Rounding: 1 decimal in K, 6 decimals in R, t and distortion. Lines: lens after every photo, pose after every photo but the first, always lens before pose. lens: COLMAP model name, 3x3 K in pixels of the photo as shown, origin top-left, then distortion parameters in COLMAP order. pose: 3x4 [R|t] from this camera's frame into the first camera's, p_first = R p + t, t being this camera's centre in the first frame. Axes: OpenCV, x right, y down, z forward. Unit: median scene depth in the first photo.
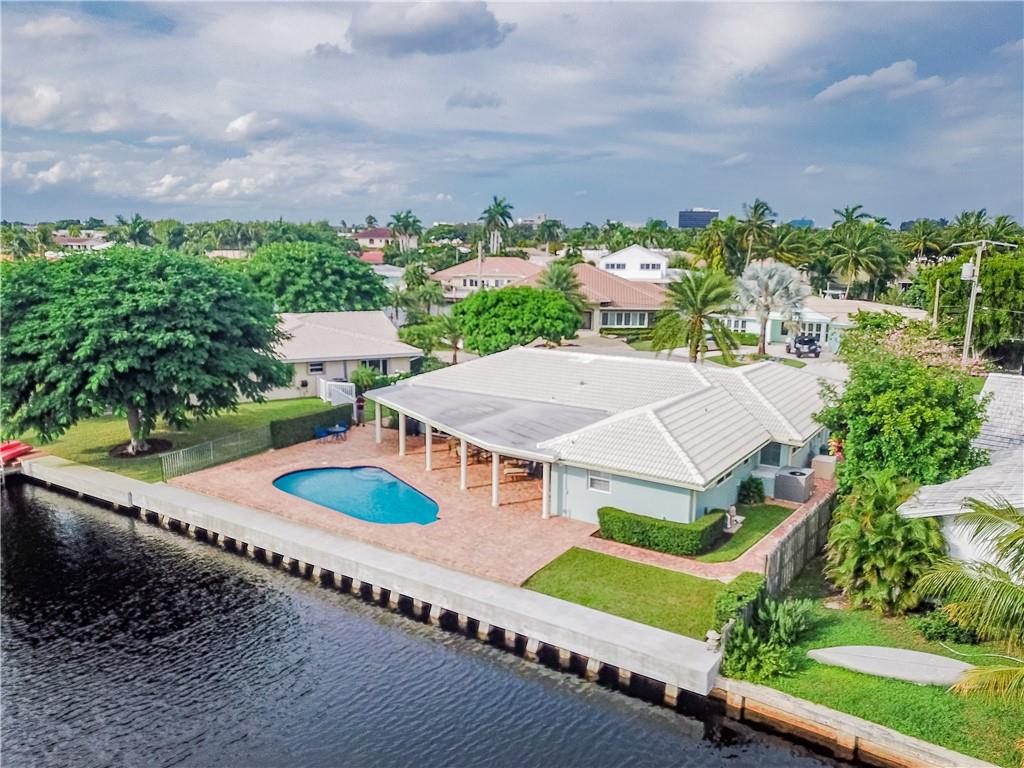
lens RADIAL K [[815.4, 0, 511.0], [0, 815.4, 384.4], [0, 0, 1]] dist [0.018041, -0.008389]
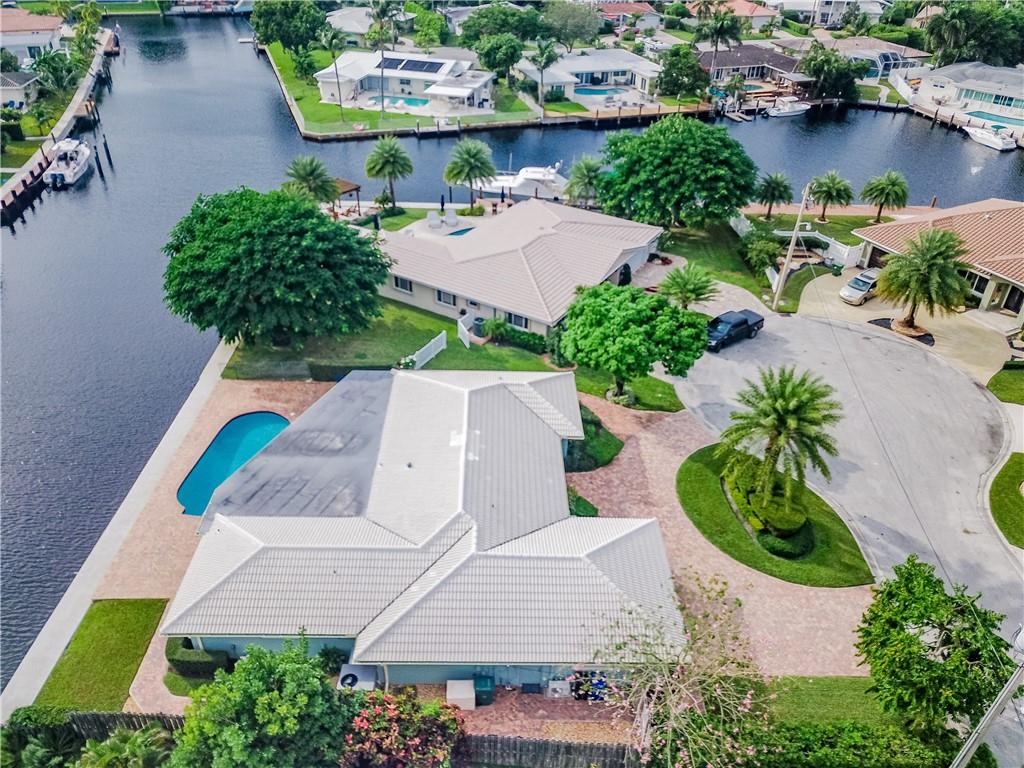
lens RADIAL K [[777.7, 0, 511.0], [0, 777.7, 383.4], [0, 0, 1]] dist [0.007258, -0.003761]
pose [[0.553361, 0.461906, -0.693134, 0.743249], [-0.171899, 0.877567, 0.447578, -0.519932], [0.815011, -0.128523, 0.565012, 0.529937]]
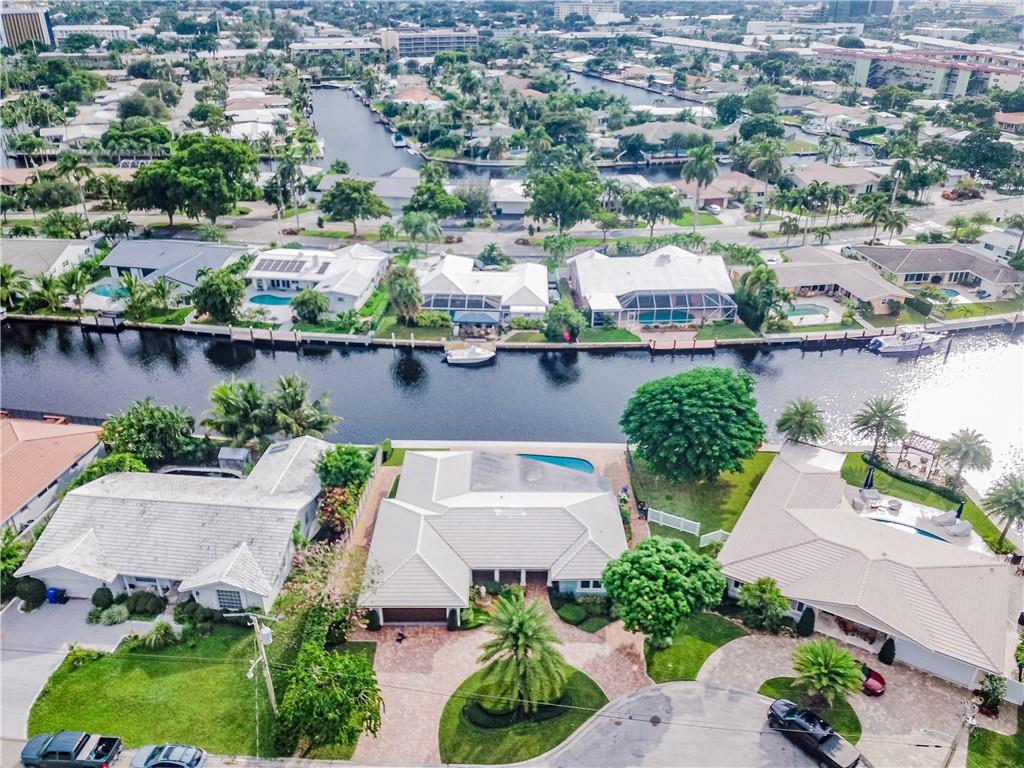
lens RADIAL K [[772.0, 0, 509.0], [0, 772.0, 382.8], [0, 0, 1]] dist [-0.000524, -0.000021]
pose [[-0.831844, 0.241329, -0.499796, 0.814835], [-0.114350, 0.806674, 0.579828, -1.129670], [0.543102, 0.539478, -0.643431, 1.854184]]
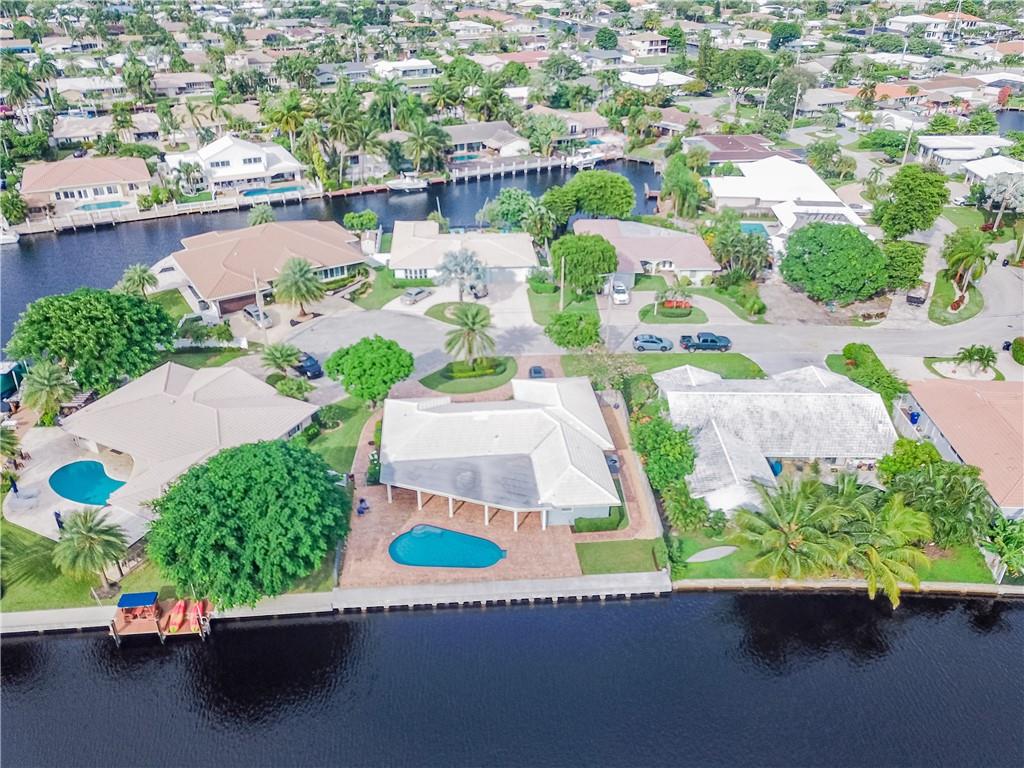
lens RADIAL K [[785.3, 0, 509.2], [0, 785.3, 389.9], [0, 0, 1]] dist [0.005124, -0.008456]
pose [[0.782314, -0.315221, 0.537234, -0.764779], [0.115748, 0.921041, 0.371868, -0.713752], [-0.612035, -0.228734, 0.757030, -0.323240]]
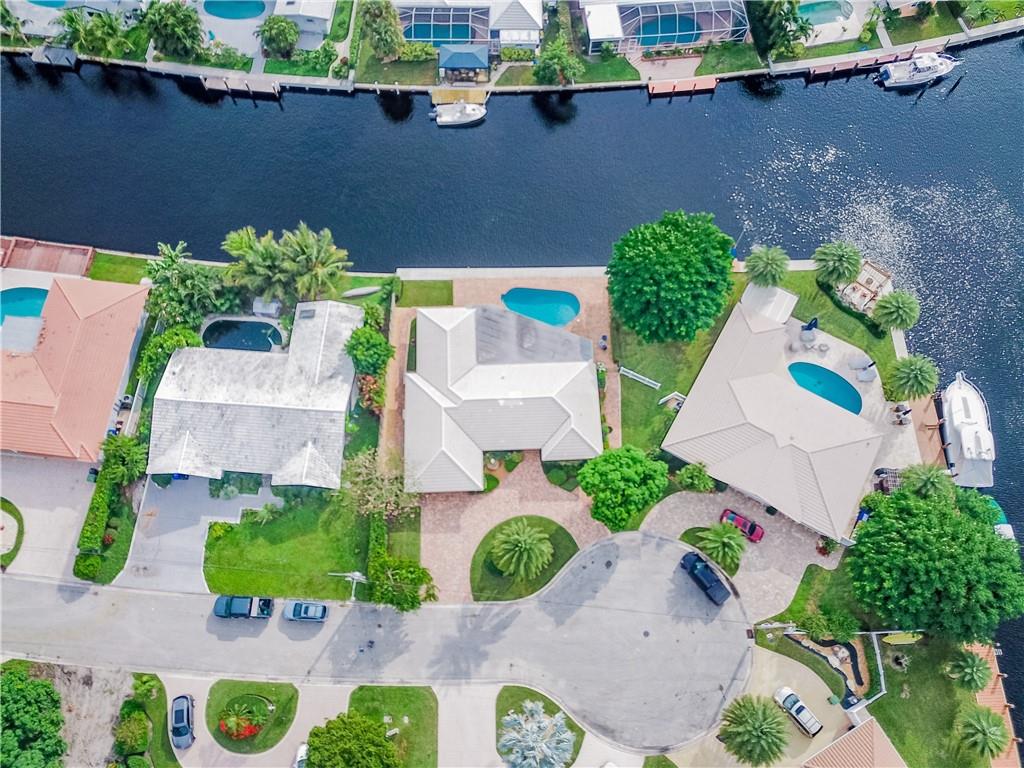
lens RADIAL K [[785.3, 0, 509.2], [0, 785.3, 389.9], [0, 0, 1]] dist [0.005124, -0.008456]
pose [[-0.816053, 0.536729, -0.214426, 0.520046], [-0.121160, 0.203893, 0.971467, -1.961180], [0.565135, 0.818749, -0.101358, 1.181158]]
